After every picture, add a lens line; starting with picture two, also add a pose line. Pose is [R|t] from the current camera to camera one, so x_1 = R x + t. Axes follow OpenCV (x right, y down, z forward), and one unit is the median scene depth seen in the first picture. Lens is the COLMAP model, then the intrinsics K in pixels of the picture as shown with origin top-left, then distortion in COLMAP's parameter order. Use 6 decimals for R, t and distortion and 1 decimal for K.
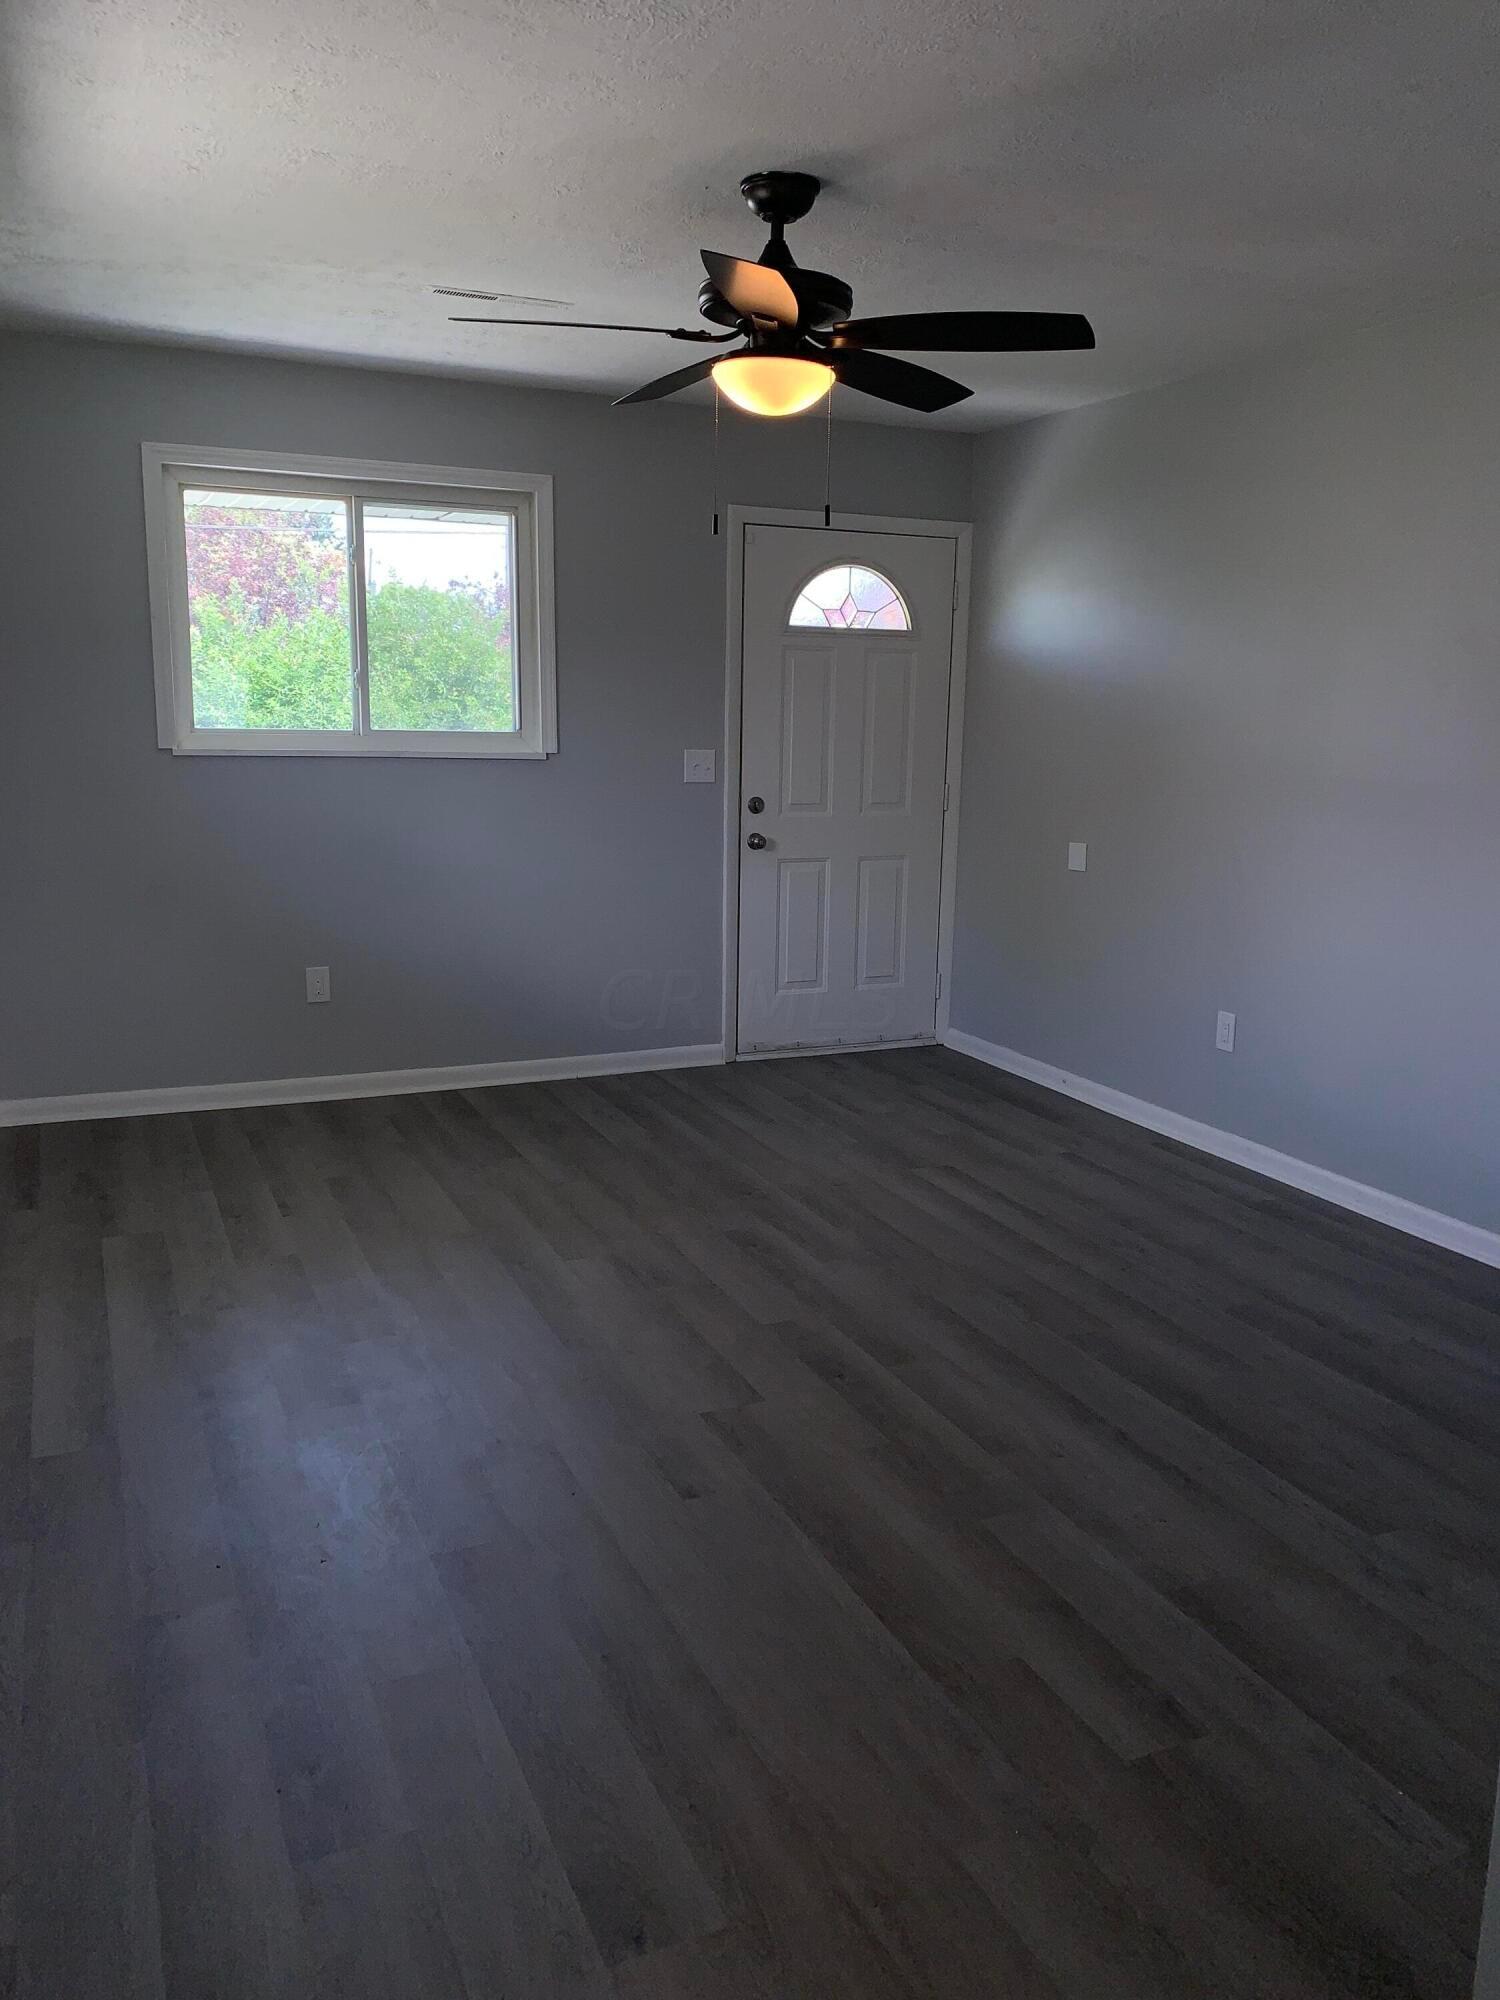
lens RADIAL K [[1520.8, 0, 805.3], [0, 1520.8, 992.1], [0, 0, 1]] dist [-0.008858, 0.000051]
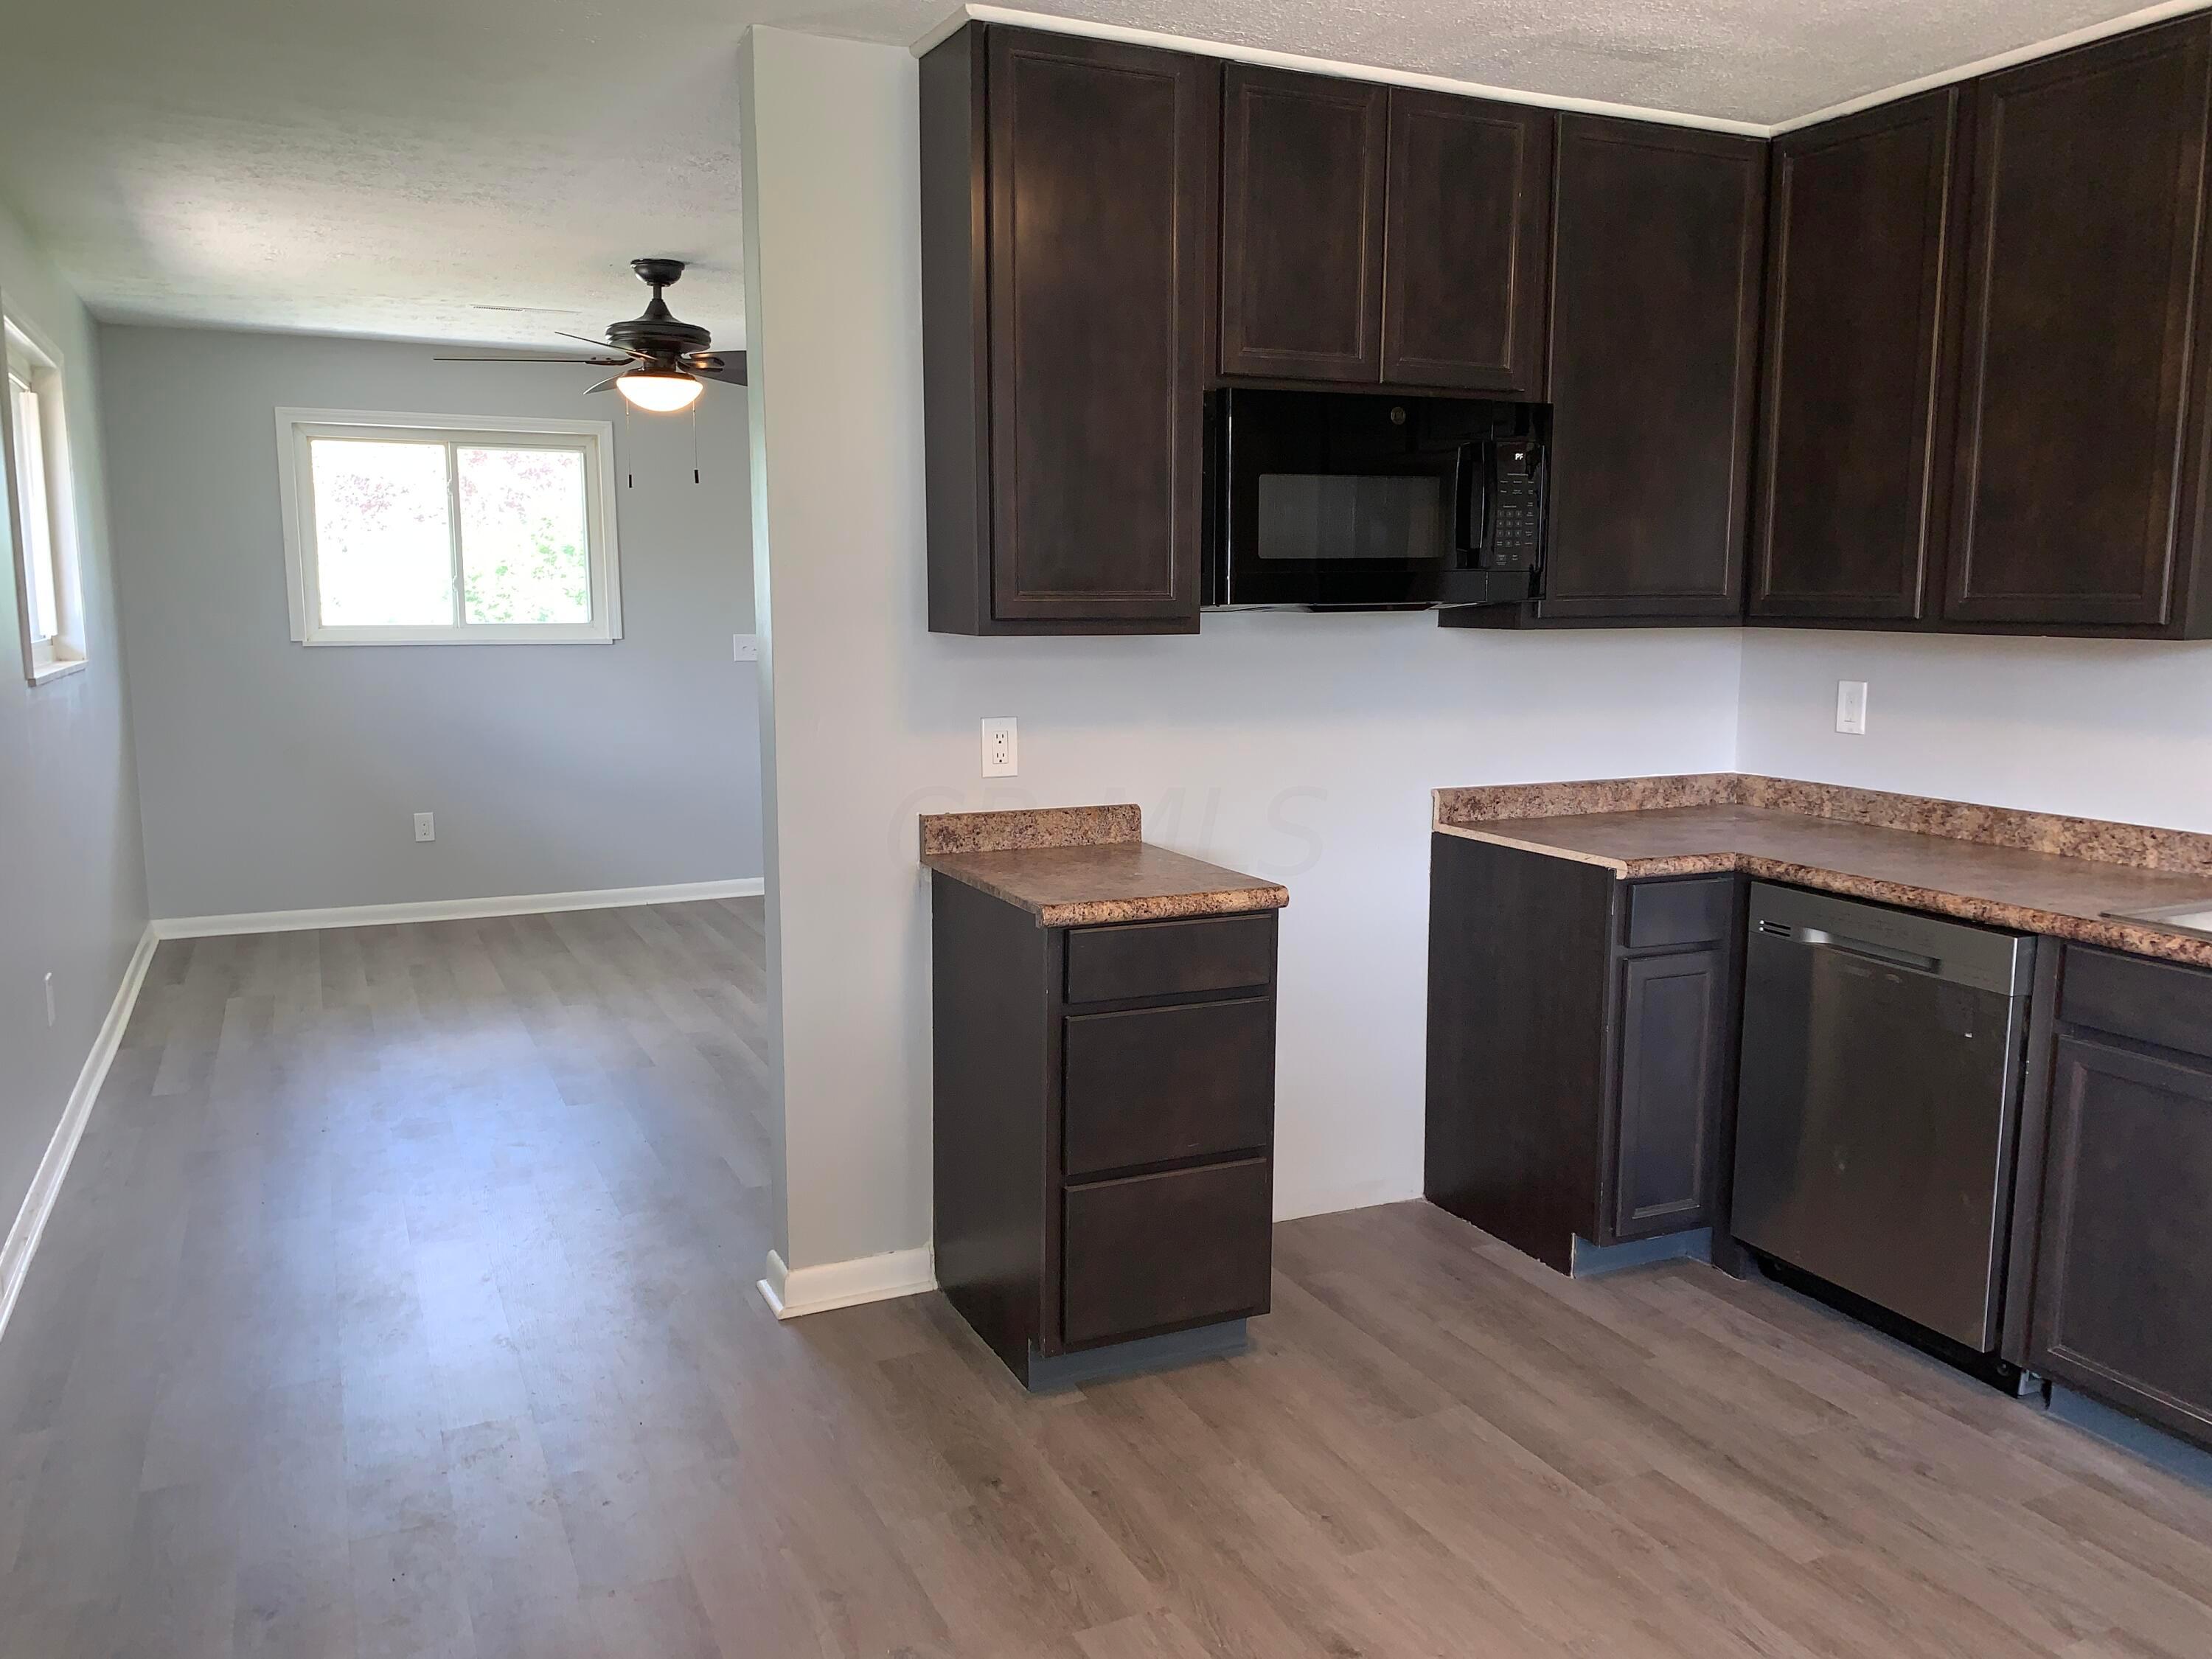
lens RADIAL K [[1682.0, 0, 1147.3], [0, 1682.0, 828.9], [0, 0, 1]] dist [-0.008858, 0.000051]
pose [[0.999753, -0.018679, 0.012011, 0.274226], [0.019197, 0.998822, -0.044562, 0.074083], [-0.011164, 0.044782, 0.998934, -0.411206]]
